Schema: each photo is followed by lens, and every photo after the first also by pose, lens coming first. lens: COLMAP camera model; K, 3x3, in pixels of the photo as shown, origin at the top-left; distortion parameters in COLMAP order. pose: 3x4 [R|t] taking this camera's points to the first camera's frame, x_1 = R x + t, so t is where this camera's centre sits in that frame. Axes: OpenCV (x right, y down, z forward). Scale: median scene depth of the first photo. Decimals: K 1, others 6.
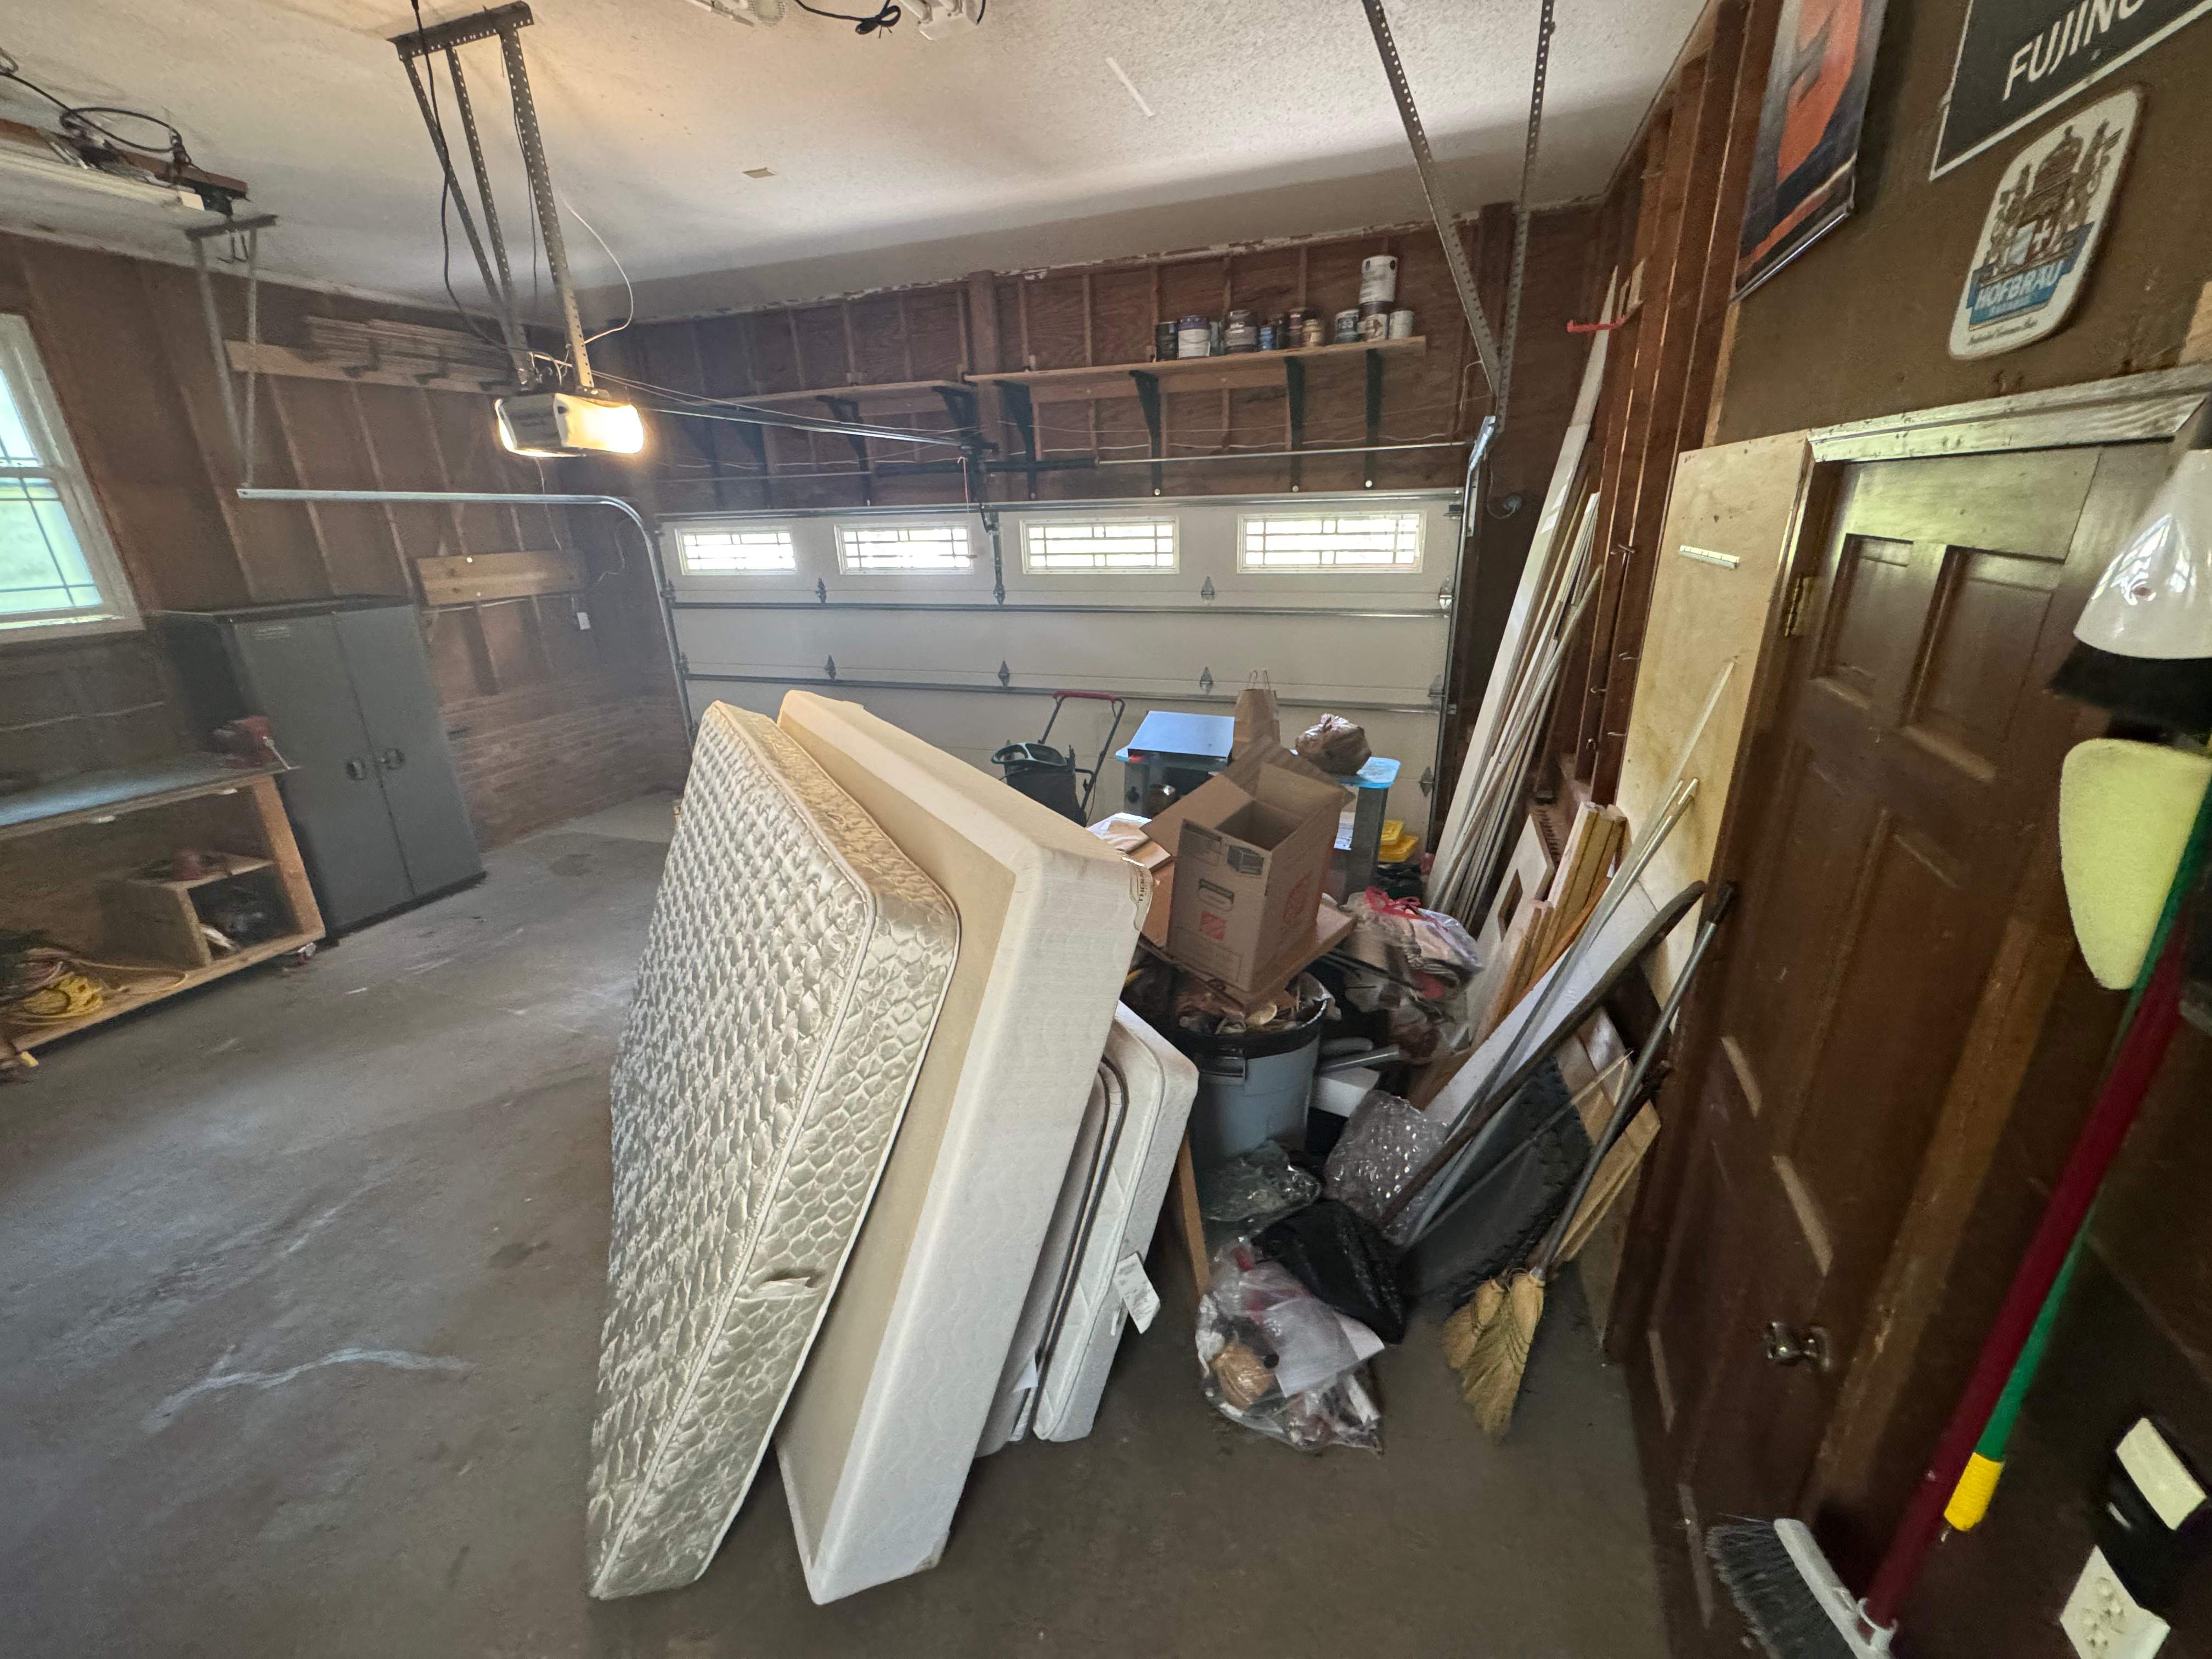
lens RADIAL K [[877.7, 0, 1075.2], [0, 877.7, 830.3], [0, 0, 1]] dist [-0.000110, -0.012712]
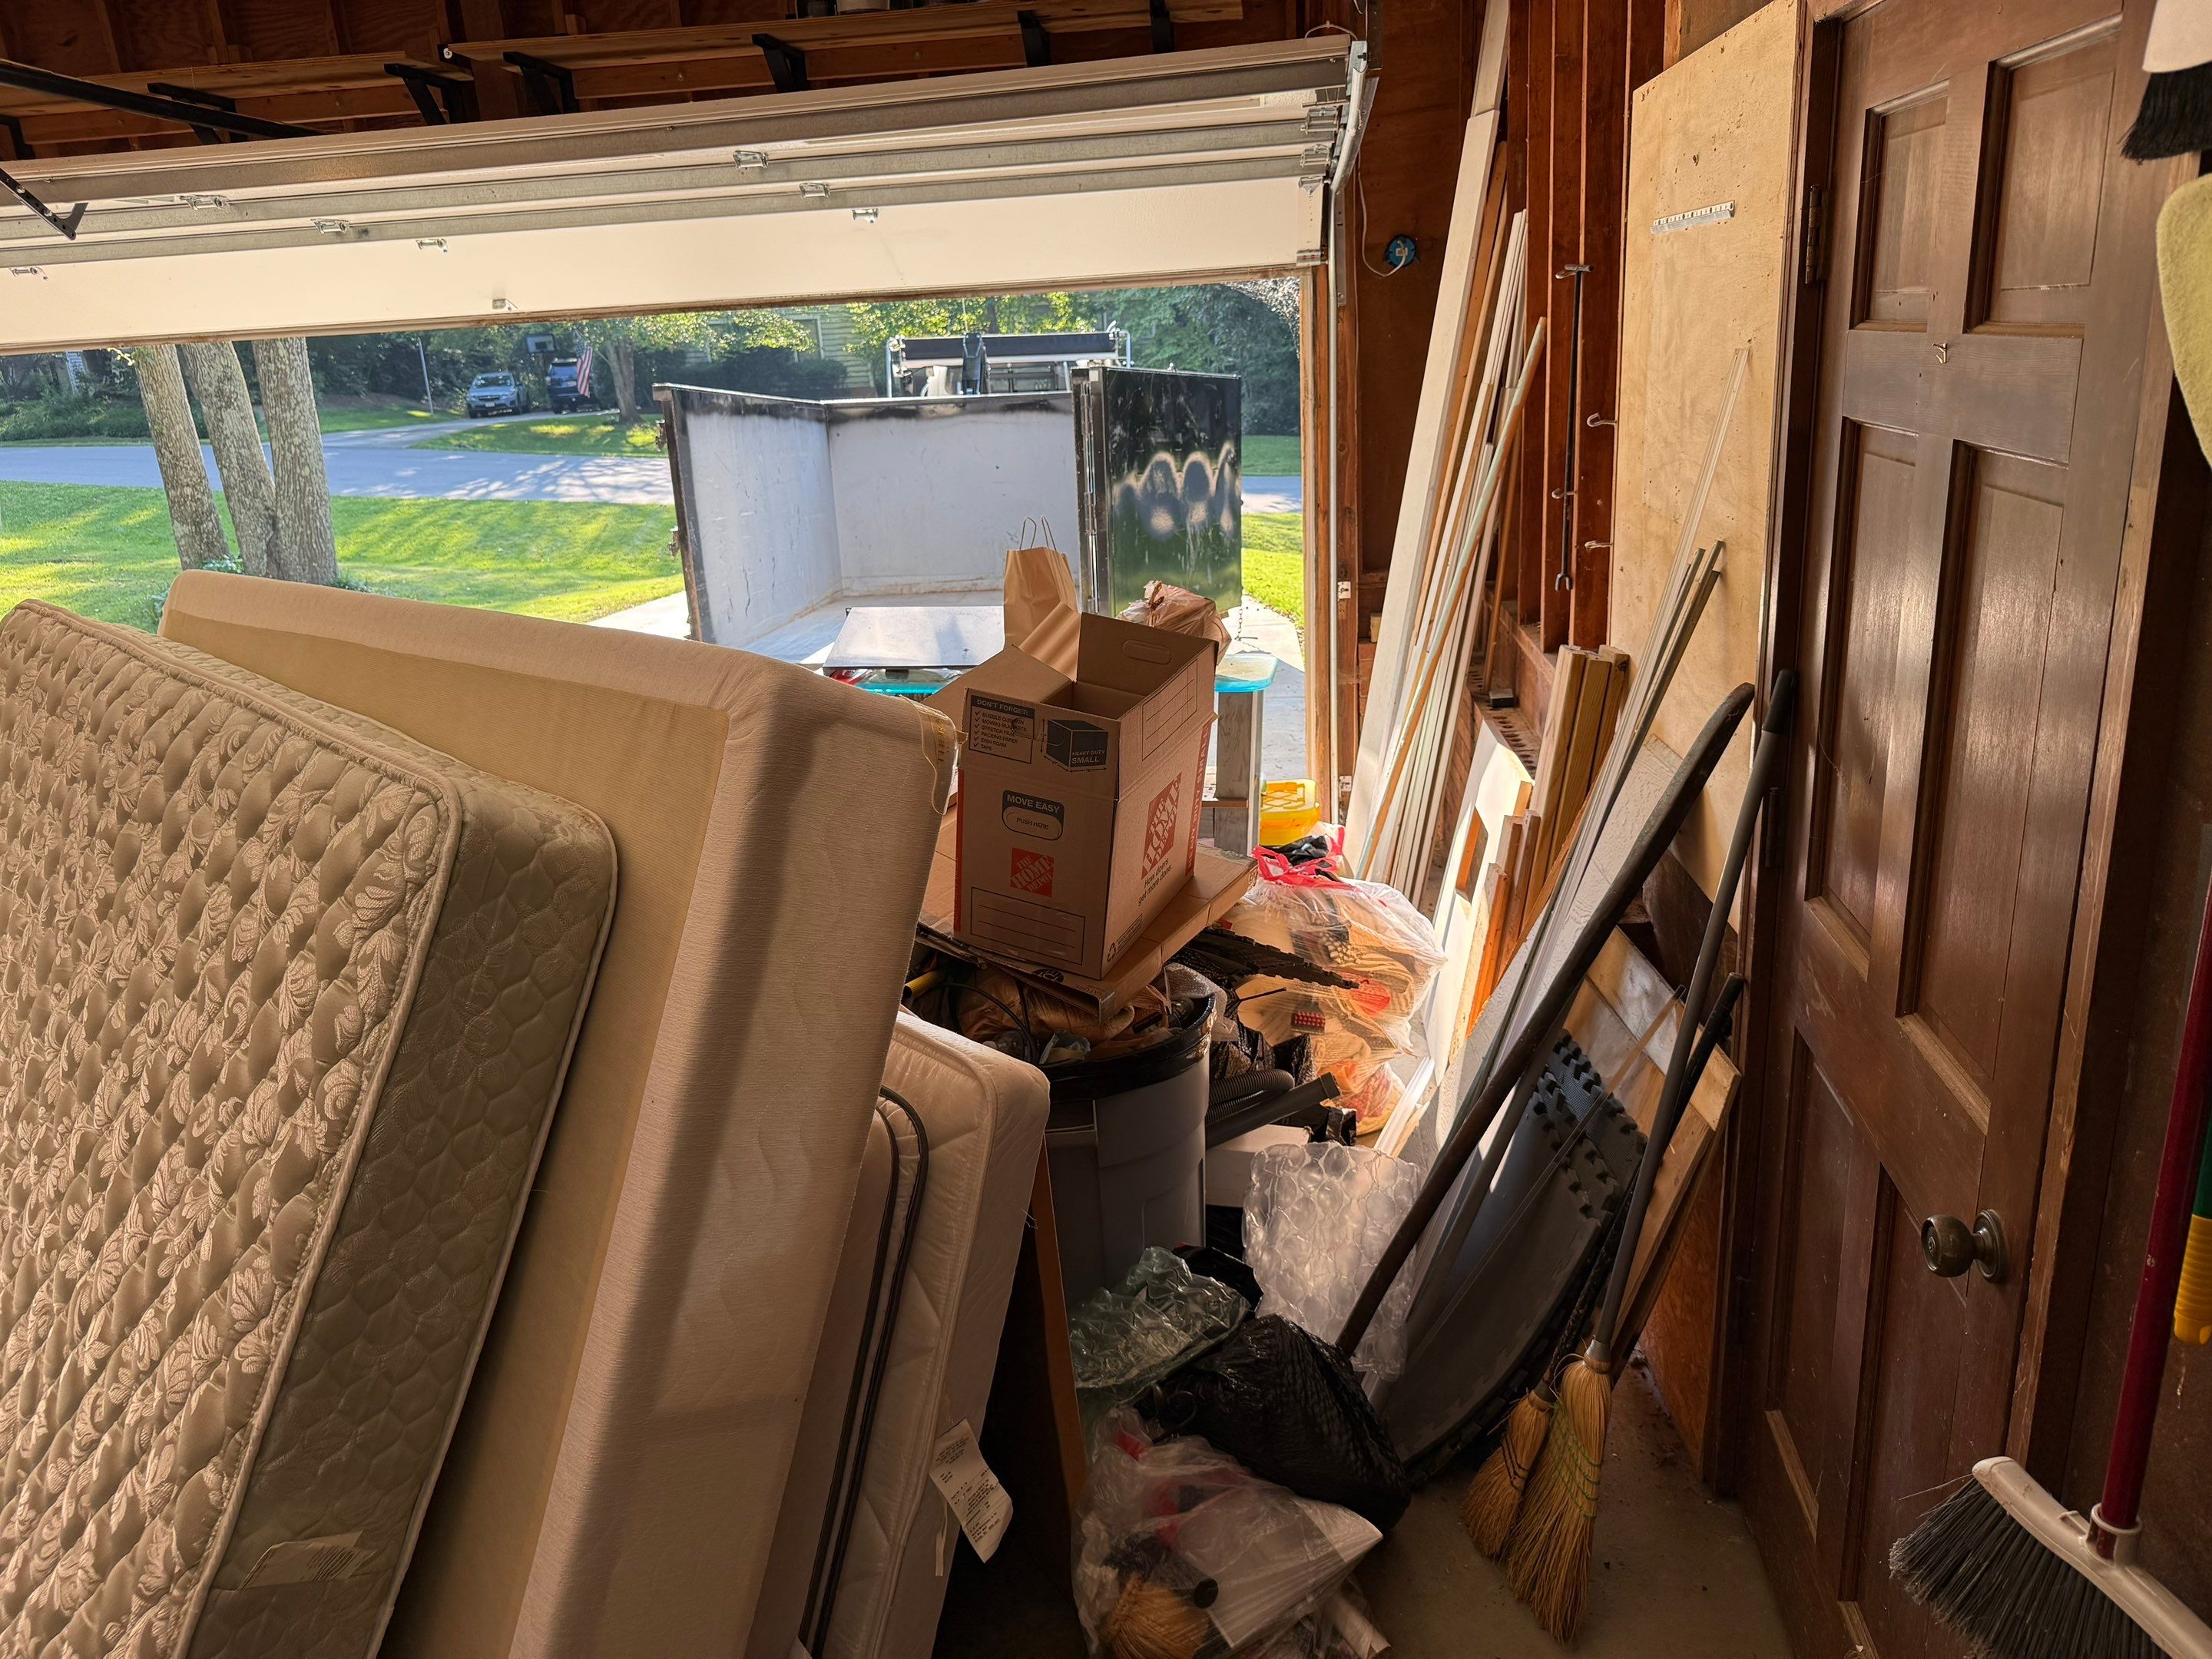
lens RADIAL K [[1594.1, 0, 1106.0], [0, 1594.1, 829.5], [0, 0, 1]] dist [0.002374, -0.058391]
pose [[0.962961, -0.090043, 0.254162, -0.060921], [0.105050, 0.993399, -0.046075, 0.138307], [-0.248335, 0.071068, 0.966064, -0.040958]]
